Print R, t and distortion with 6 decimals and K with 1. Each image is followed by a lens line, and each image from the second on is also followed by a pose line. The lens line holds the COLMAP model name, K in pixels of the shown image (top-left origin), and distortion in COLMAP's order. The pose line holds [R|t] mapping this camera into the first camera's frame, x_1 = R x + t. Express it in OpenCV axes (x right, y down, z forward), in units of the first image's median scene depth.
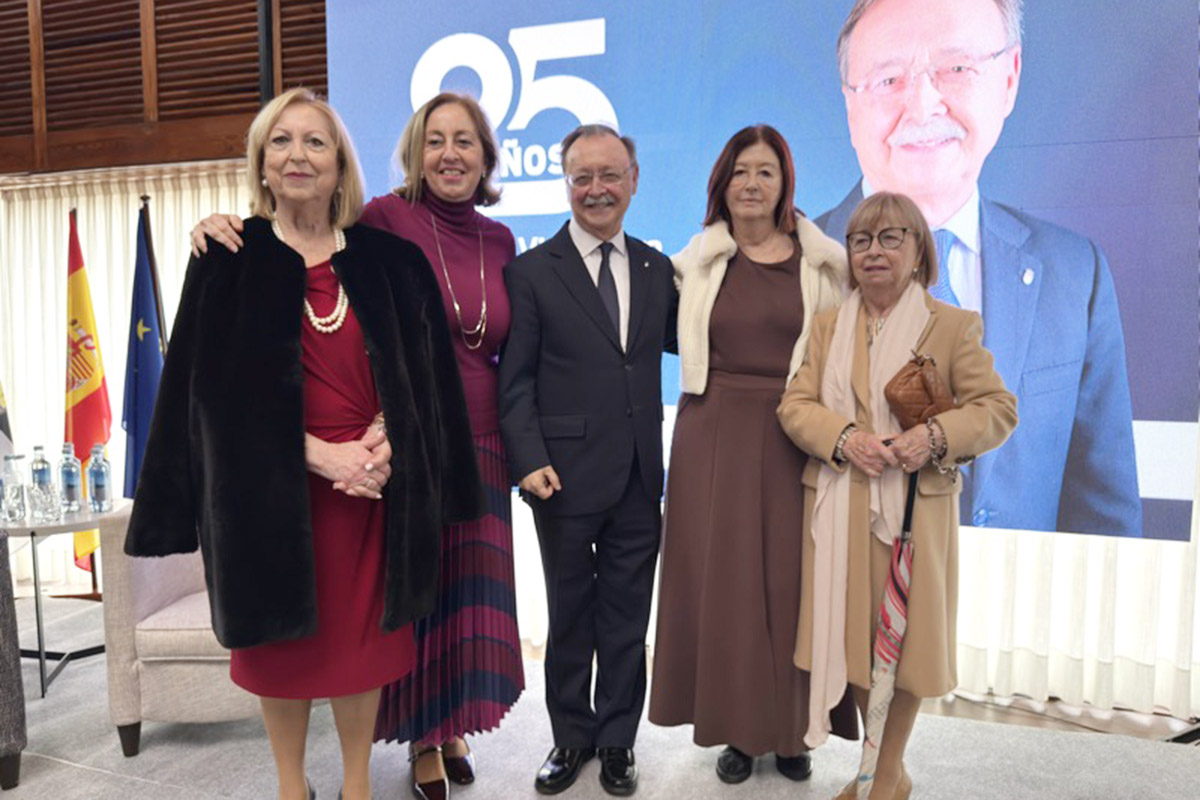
lens RADIAL K [[859.1, 0, 595.3], [0, 859.1, 400.2], [0, 0, 1]] dist [-0.003369, 0.011502]
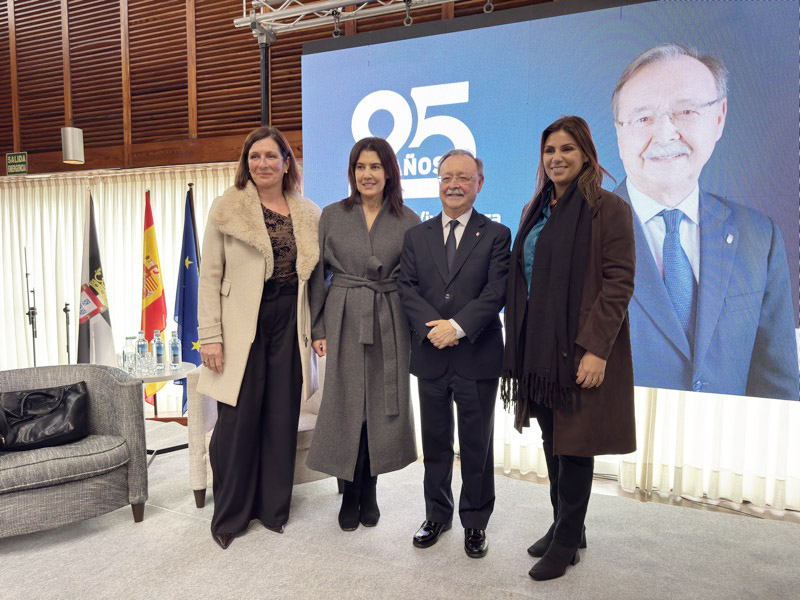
lens RADIAL K [[559.6, 0, 403.9], [0, 559.6, 302.8], [0, 0, 1]] dist [0.037151, -0.031070]
pose [[0.997345, 0.013771, -0.071507, -0.031296], [-0.013748, 0.999905, 0.000814, -0.013228], [0.071511, 0.000172, 0.997440, -0.102845]]
